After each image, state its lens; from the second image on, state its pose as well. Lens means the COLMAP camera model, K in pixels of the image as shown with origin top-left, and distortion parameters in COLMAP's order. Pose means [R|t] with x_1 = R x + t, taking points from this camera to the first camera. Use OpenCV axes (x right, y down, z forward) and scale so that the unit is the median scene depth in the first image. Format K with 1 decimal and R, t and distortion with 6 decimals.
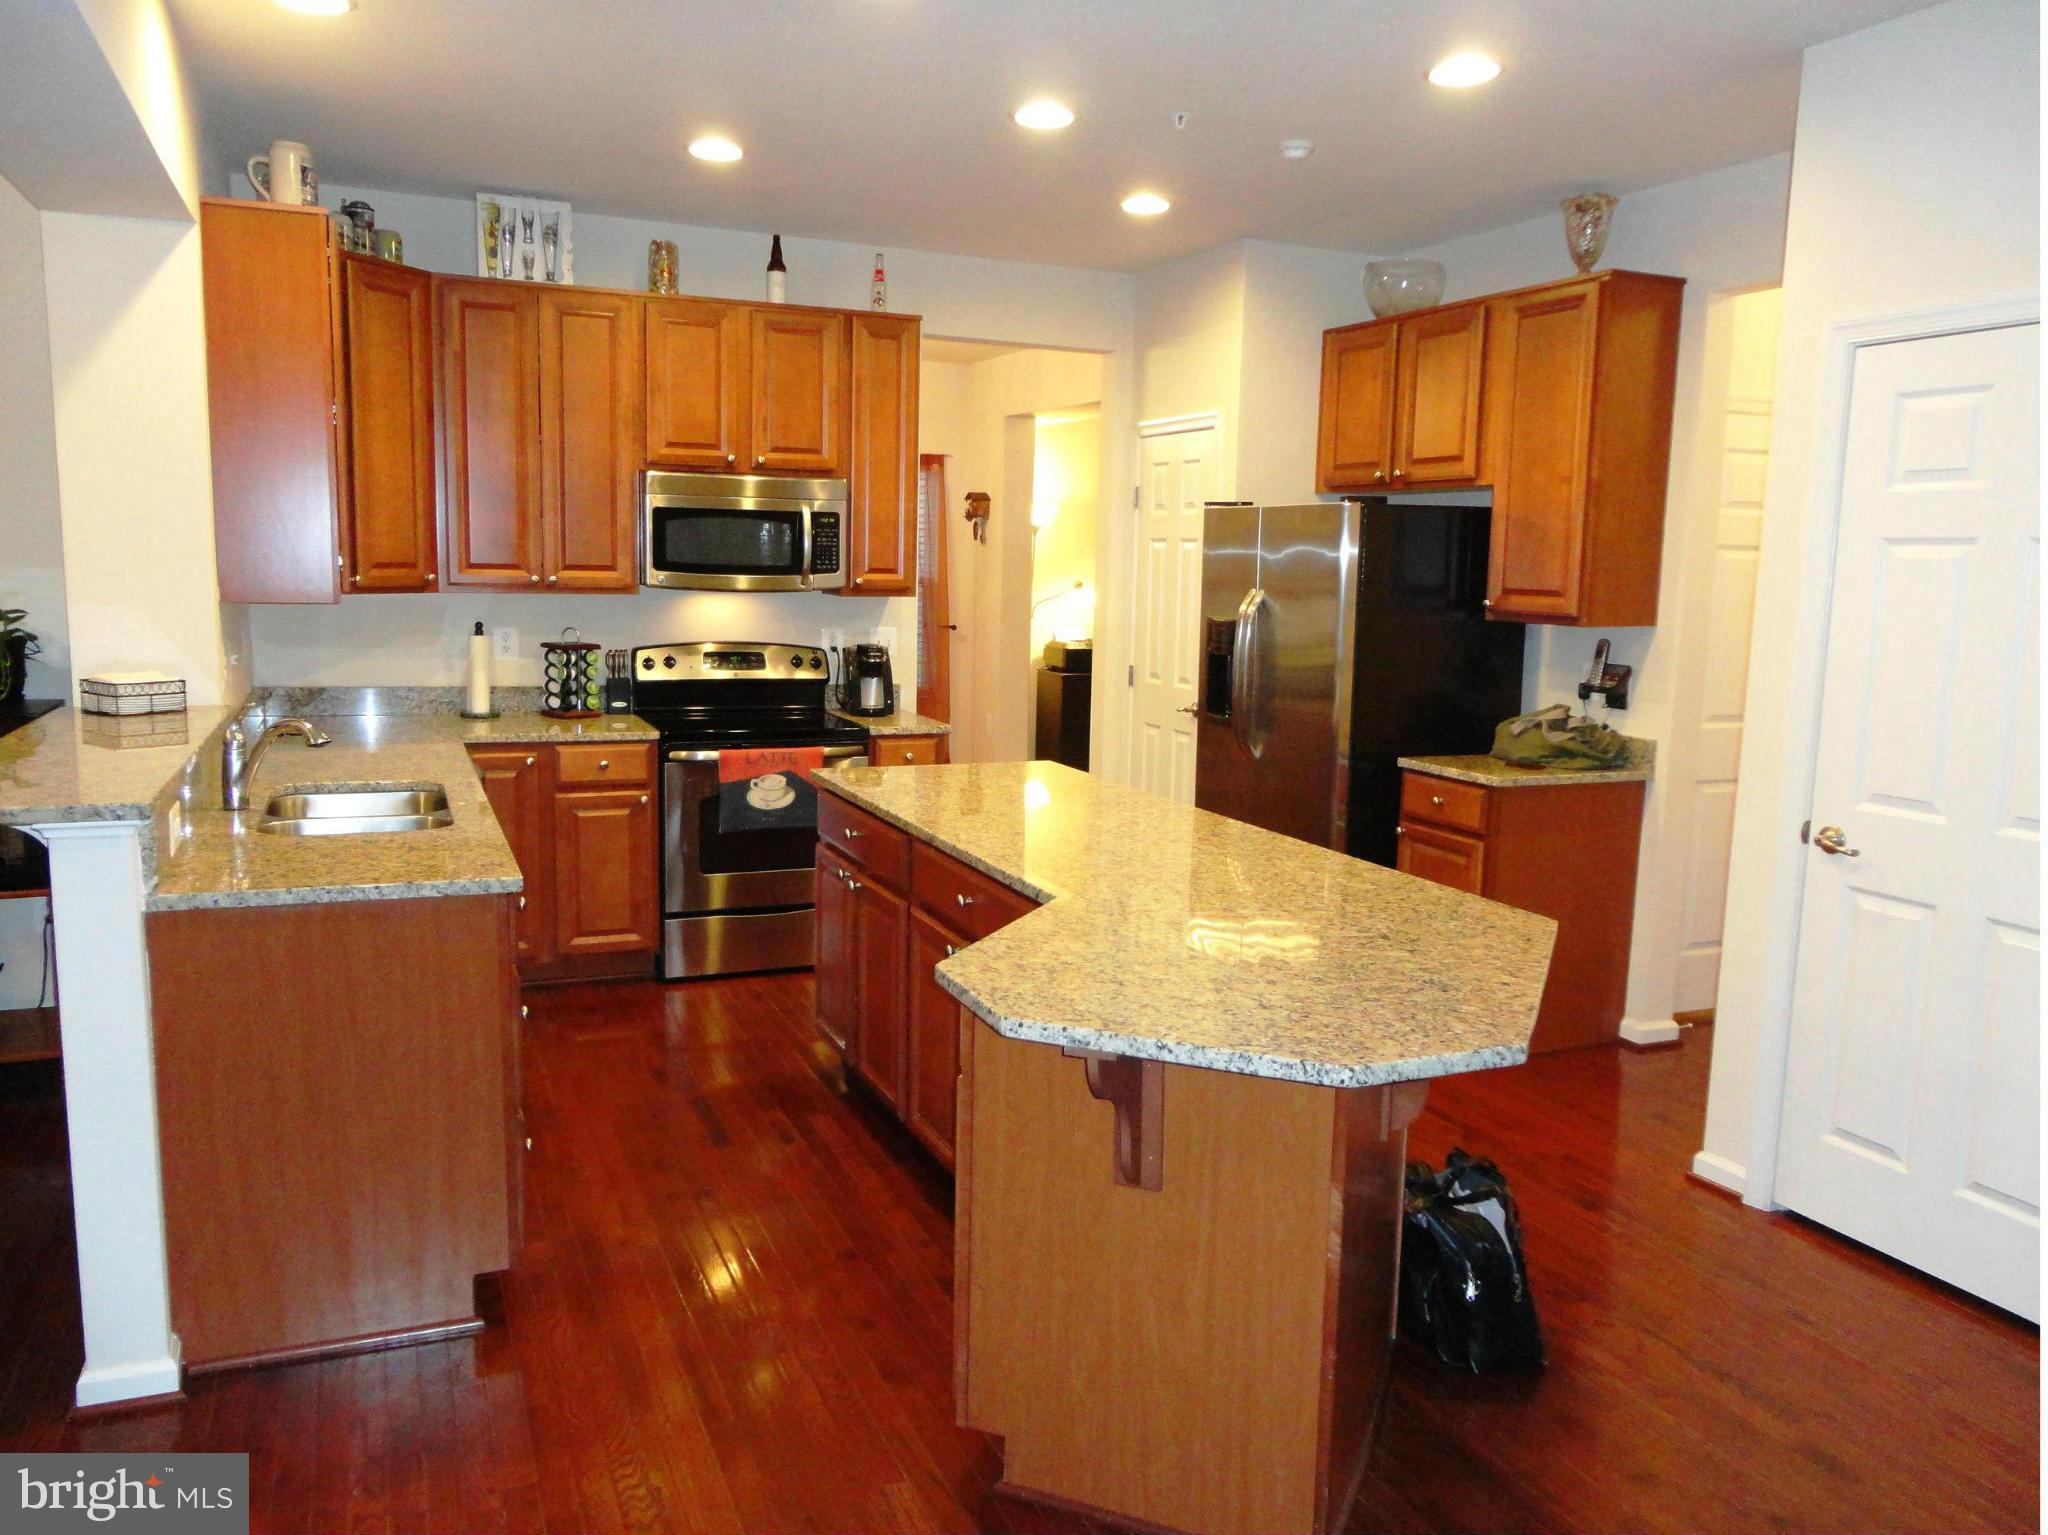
lens RADIAL K [[1494.4, 0, 1026.3], [0, 1494.4, 762.0], [0, 0, 1]] dist [-0.015224, 0.004775]
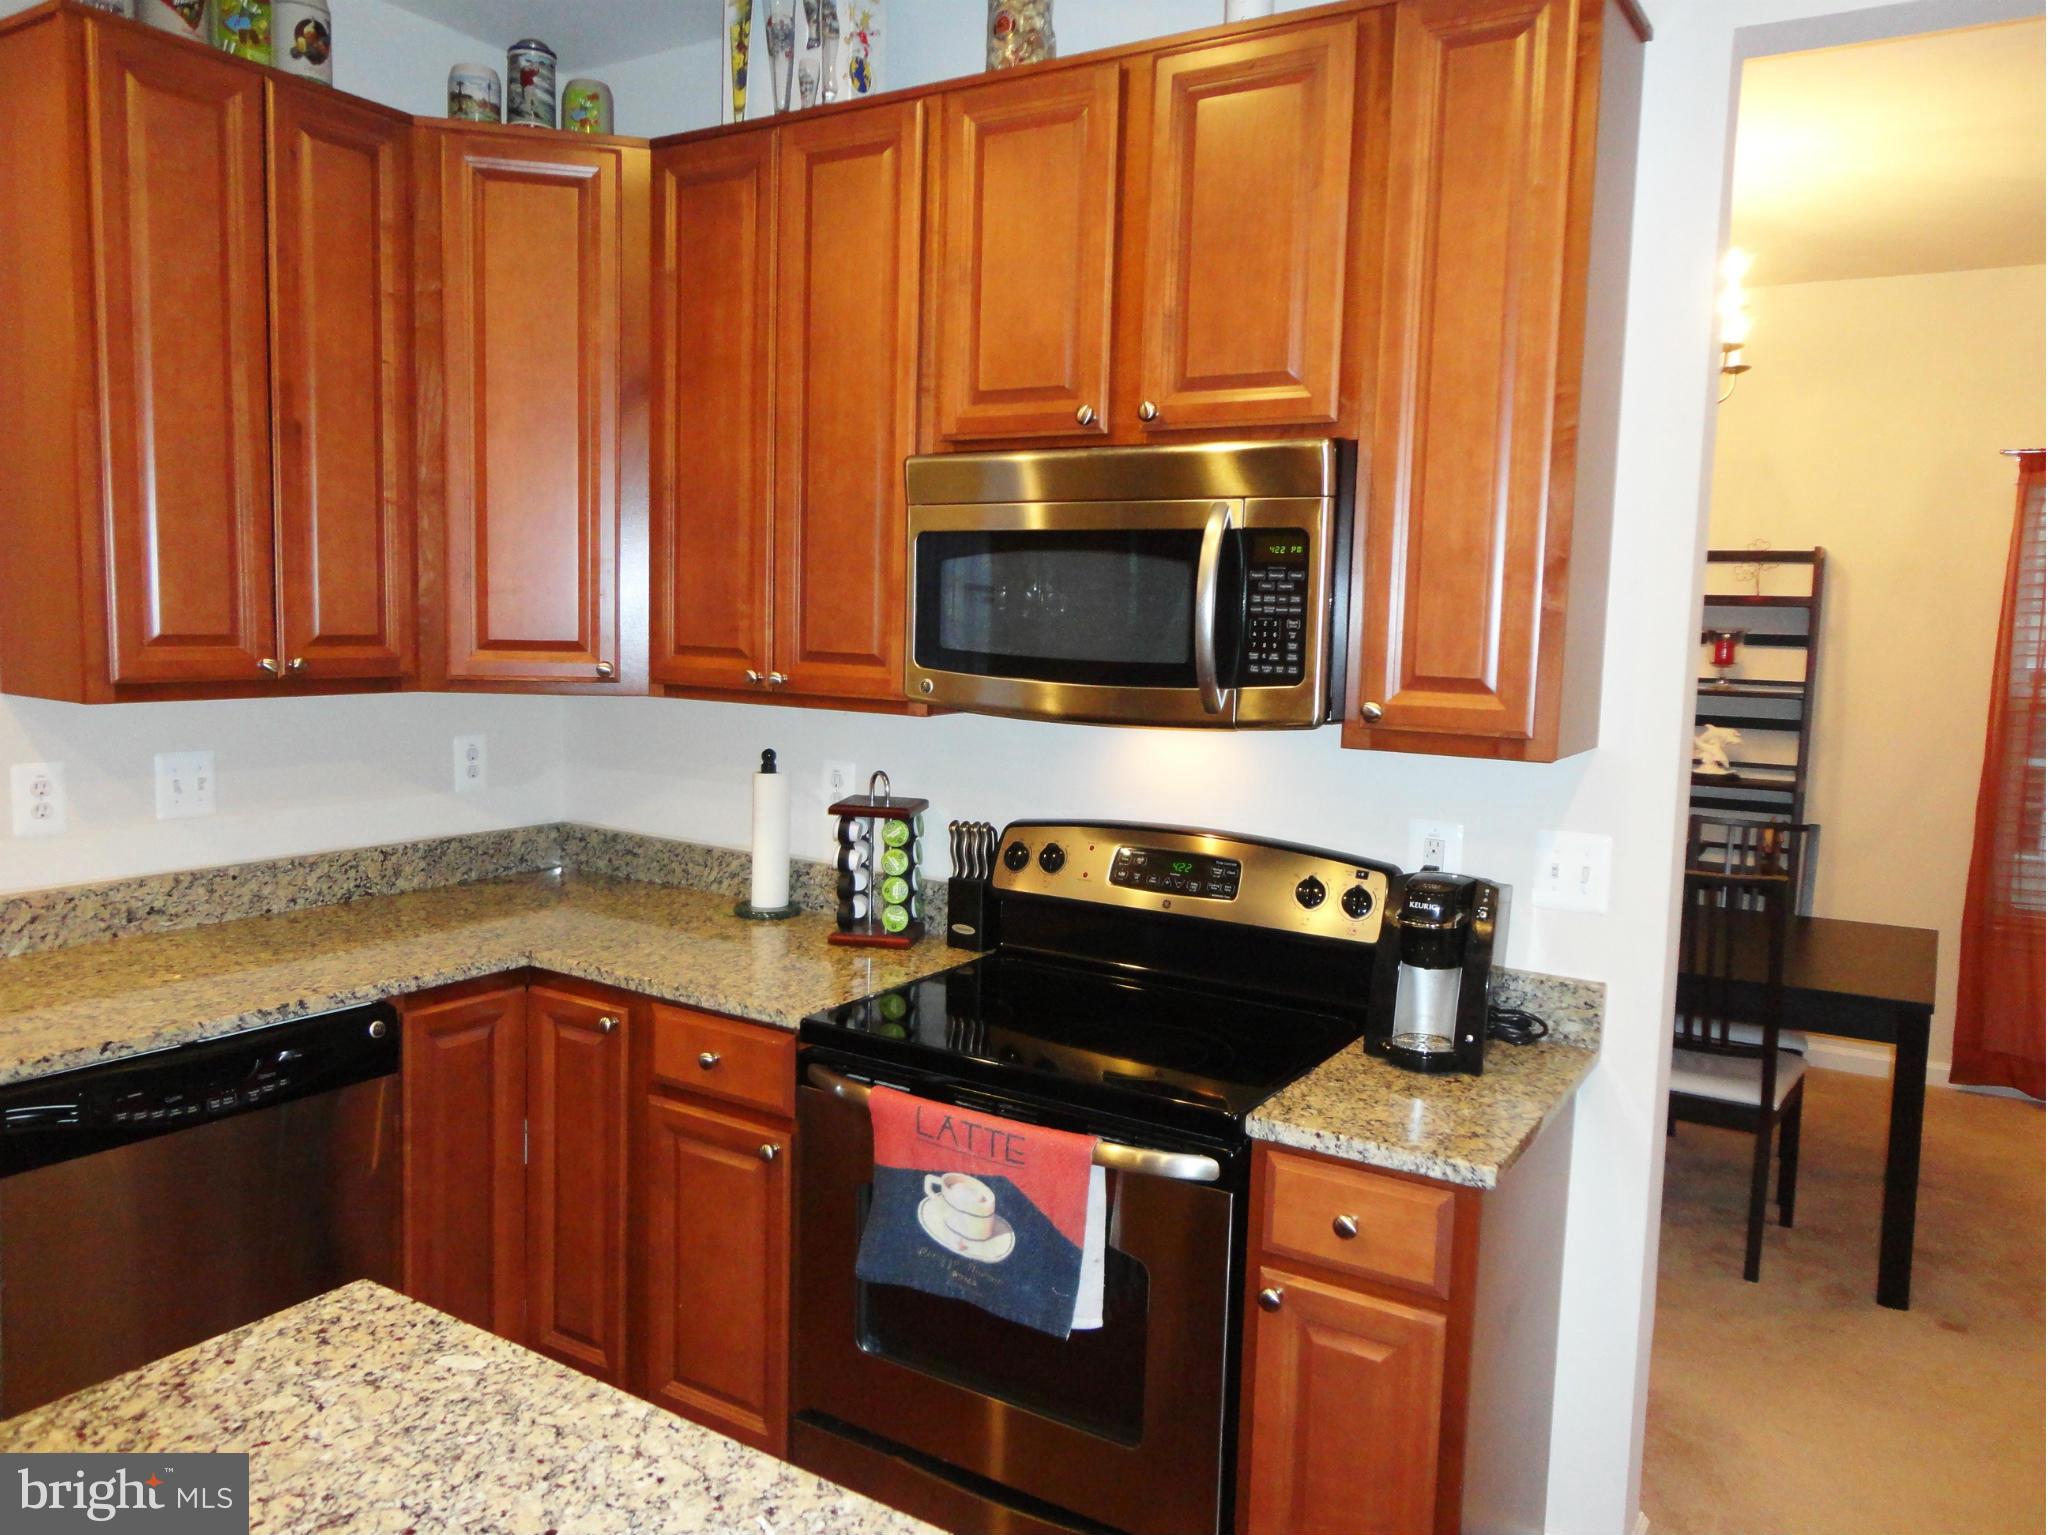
lens RADIAL K [[1494.4, 0, 1025.3], [0, 1494.4, 766.2], [0, 0, 1]] dist [-0.015224, 0.004775]
pose [[0.573811, 0.076249, -0.815431, 0.159384], [-0.128085, 0.991760, 0.002604, -0.104699], [0.808910, 0.102950, 0.578849, 0.772151]]
